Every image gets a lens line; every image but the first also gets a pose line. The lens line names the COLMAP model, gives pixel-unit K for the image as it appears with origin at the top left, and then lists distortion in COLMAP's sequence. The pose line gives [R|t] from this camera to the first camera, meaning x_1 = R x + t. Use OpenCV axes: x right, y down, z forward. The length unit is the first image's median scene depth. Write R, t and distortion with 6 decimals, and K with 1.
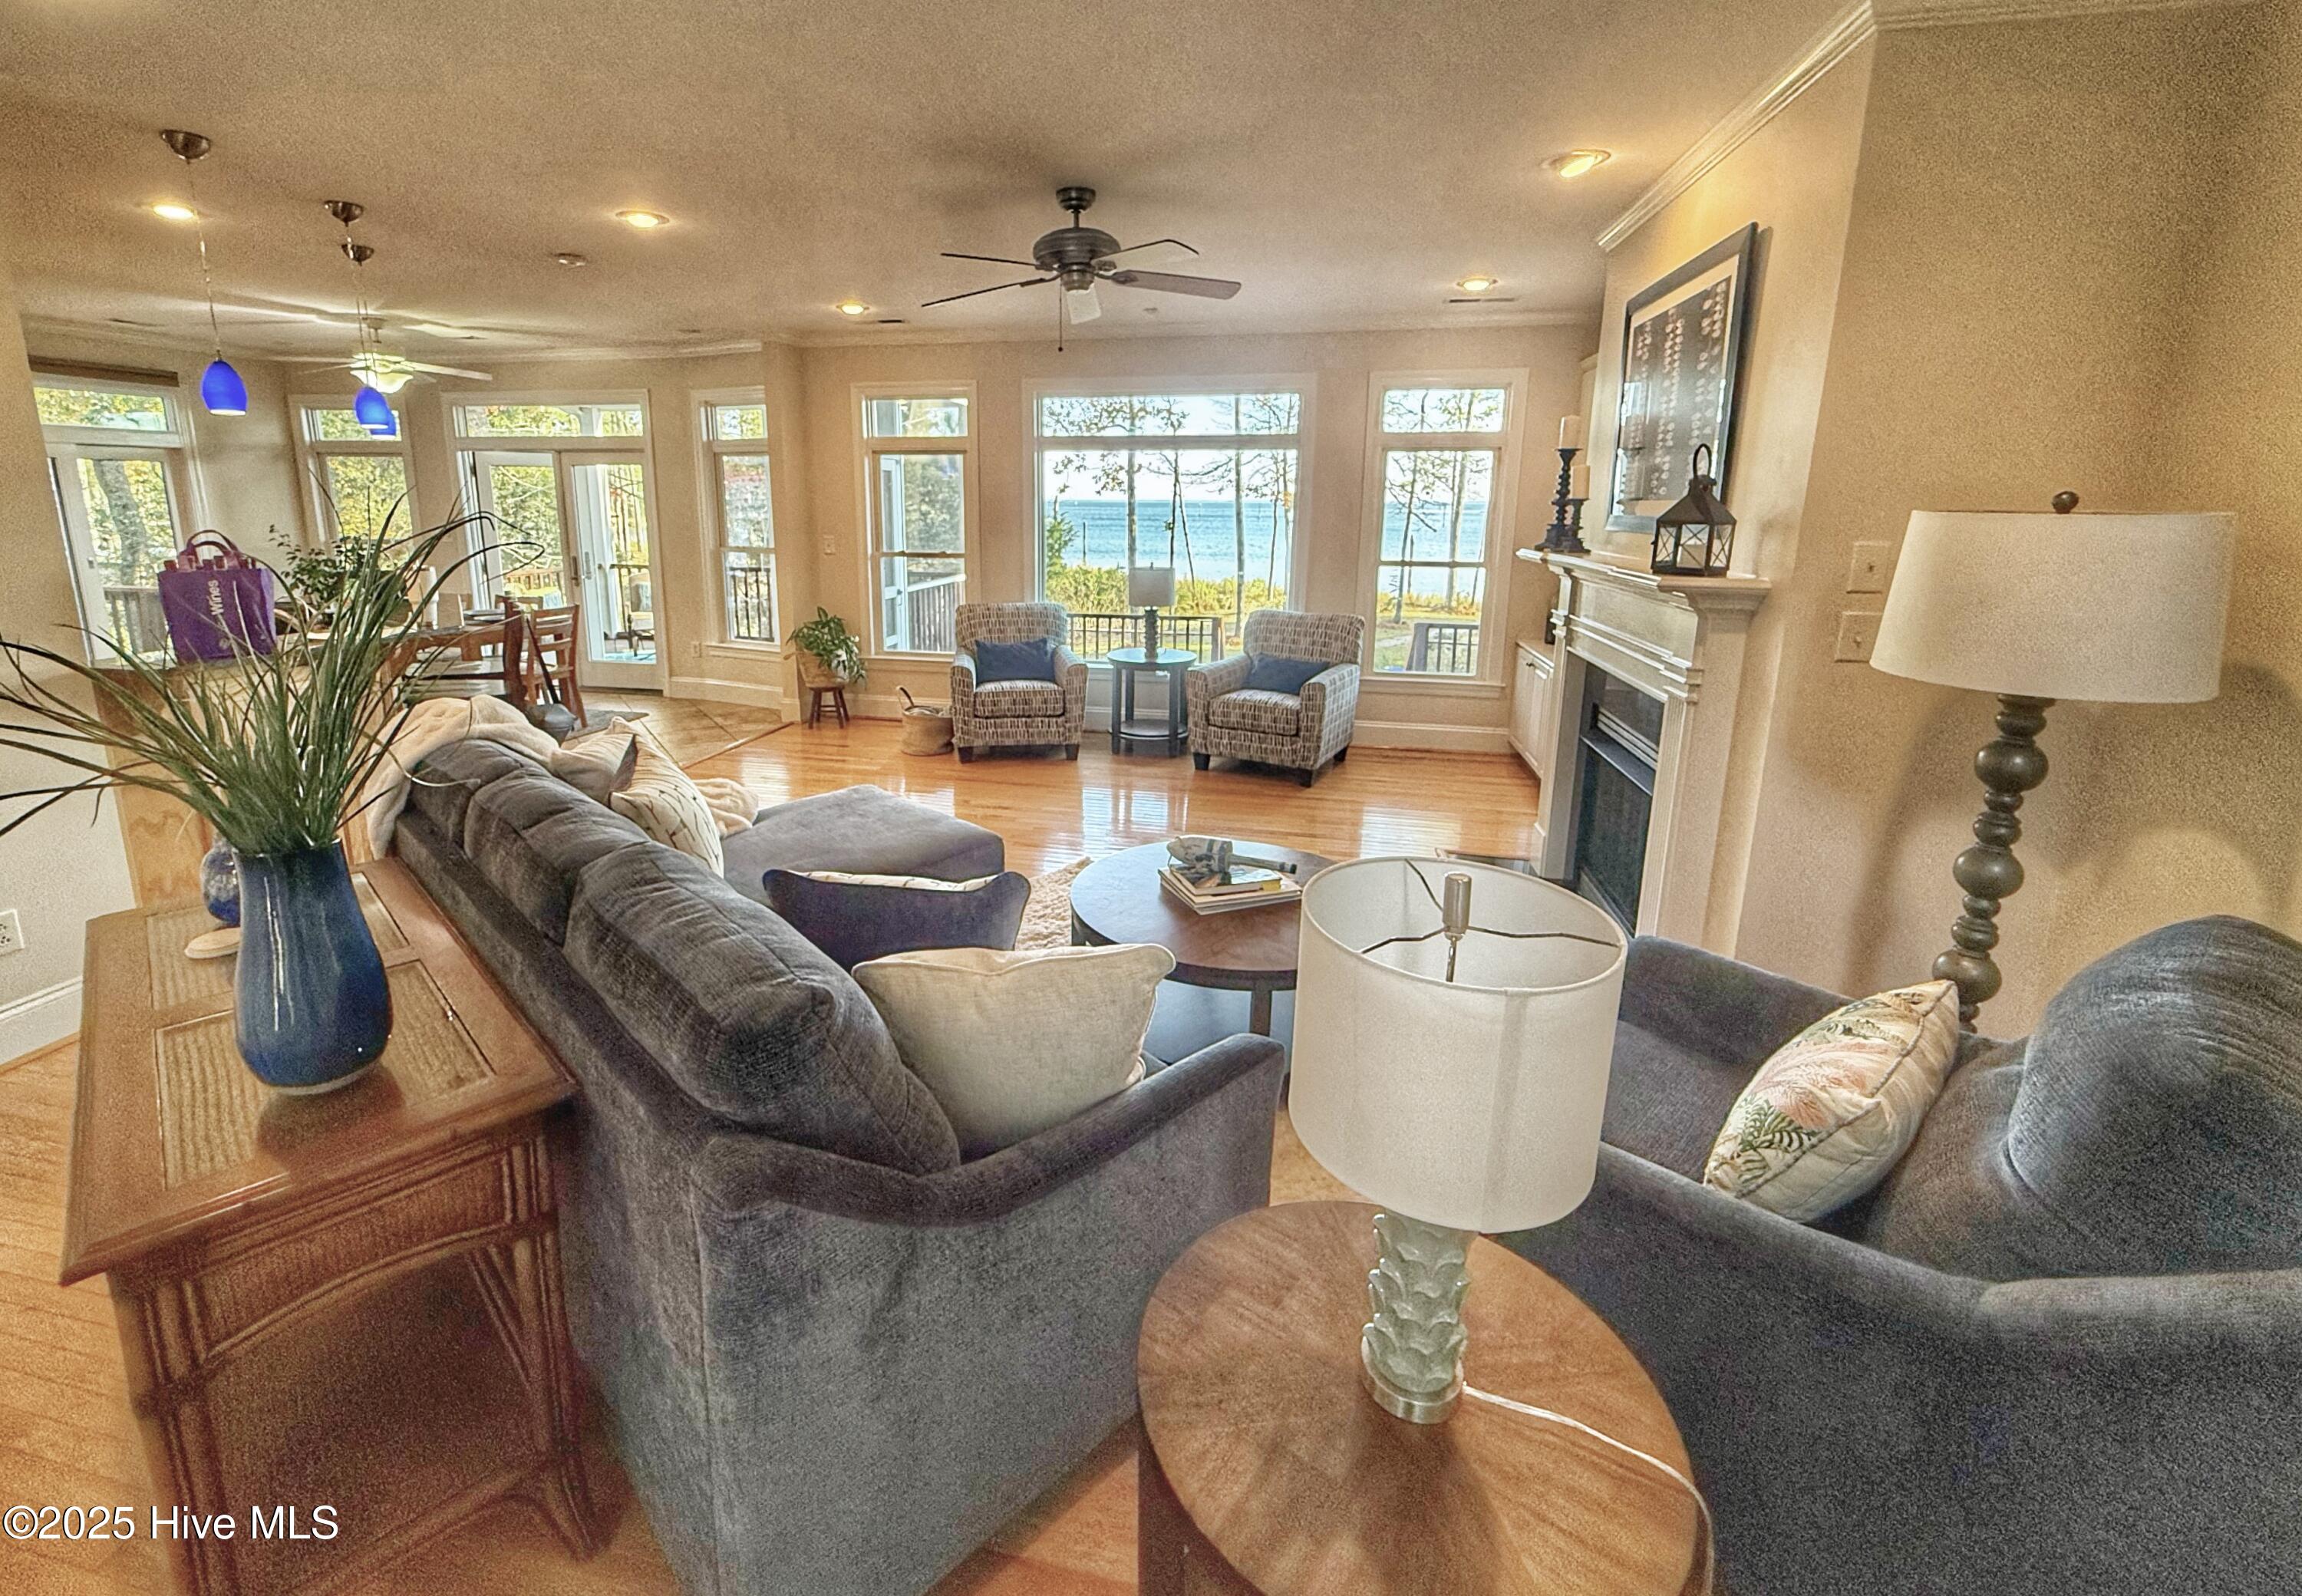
lens RADIAL K [[1001.1, 0, 1095.2], [0, 1001.1, 708.8], [0, 0, 1]] dist [0.000901, 0.000067]
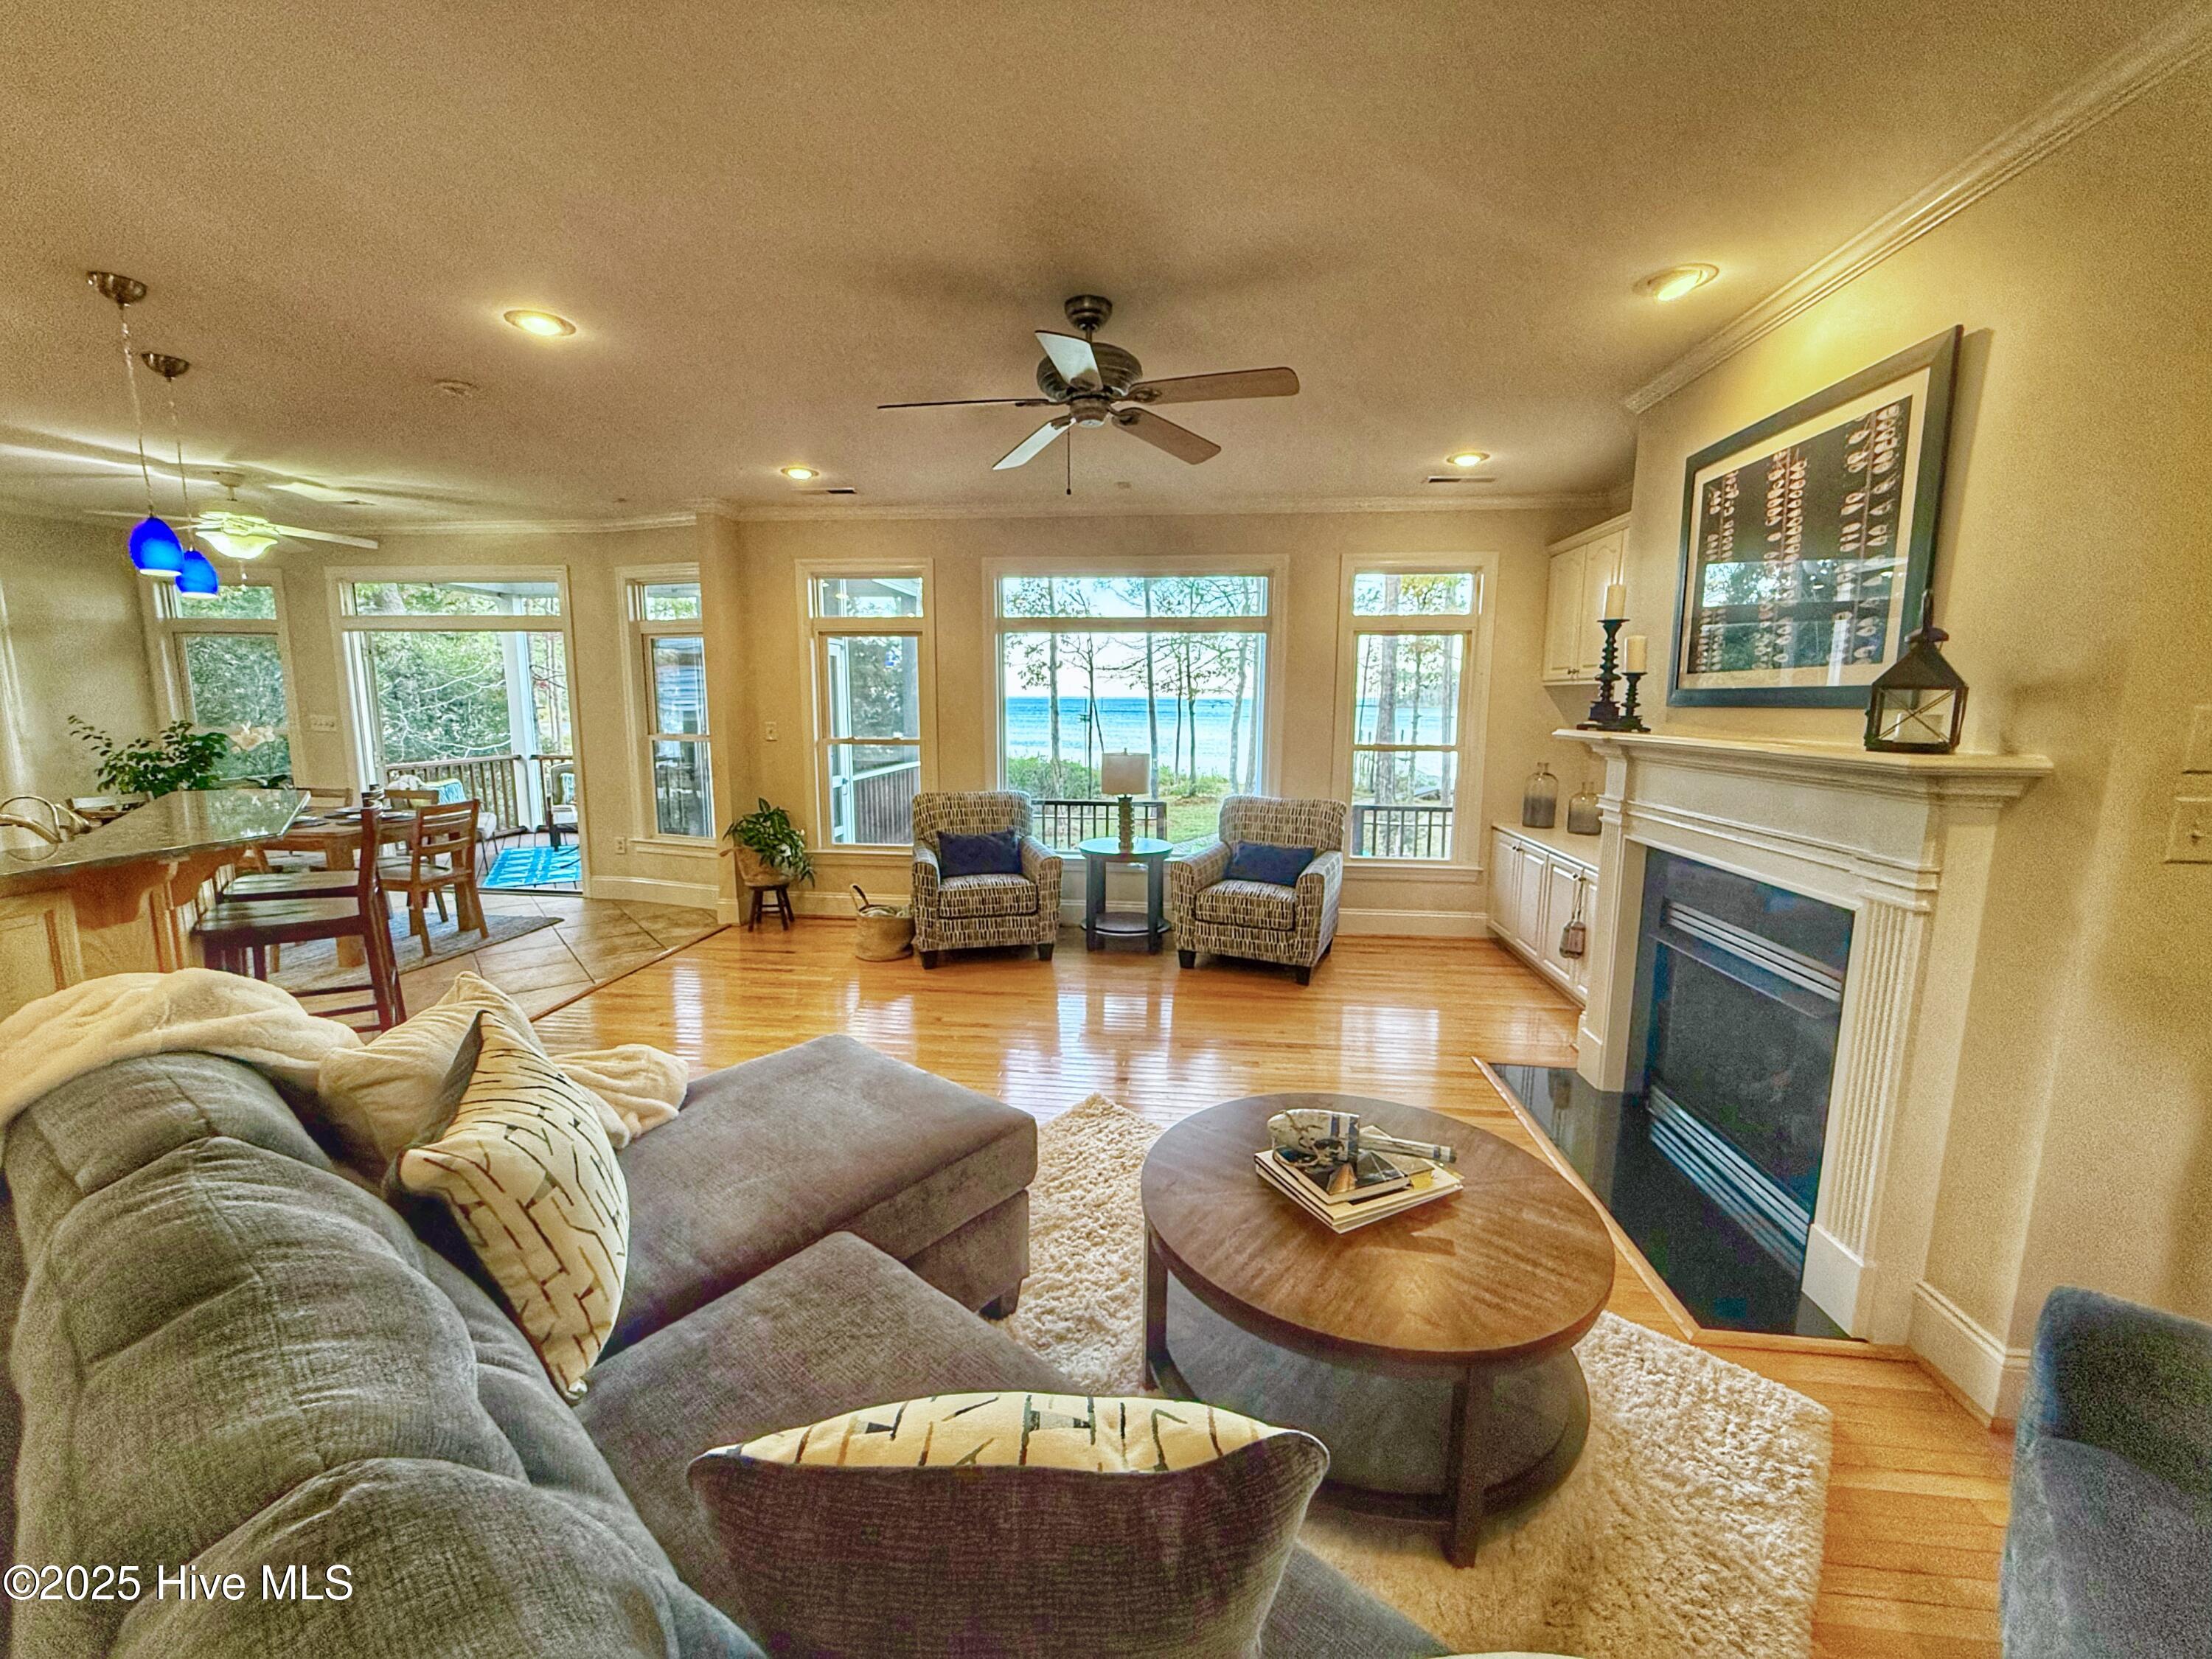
lens RADIAL K [[883.9, 0, 1106.0], [0, 883.9, 829.5], [0, 0, 1]] dist [0.001479, -0.000156]
pose [[0.993457, -0.016497, 0.113013, -0.057289], [0.022978, 0.998150, -0.056292, -0.022154], [-0.111875, 0.058520, 0.991998, 0.175097]]
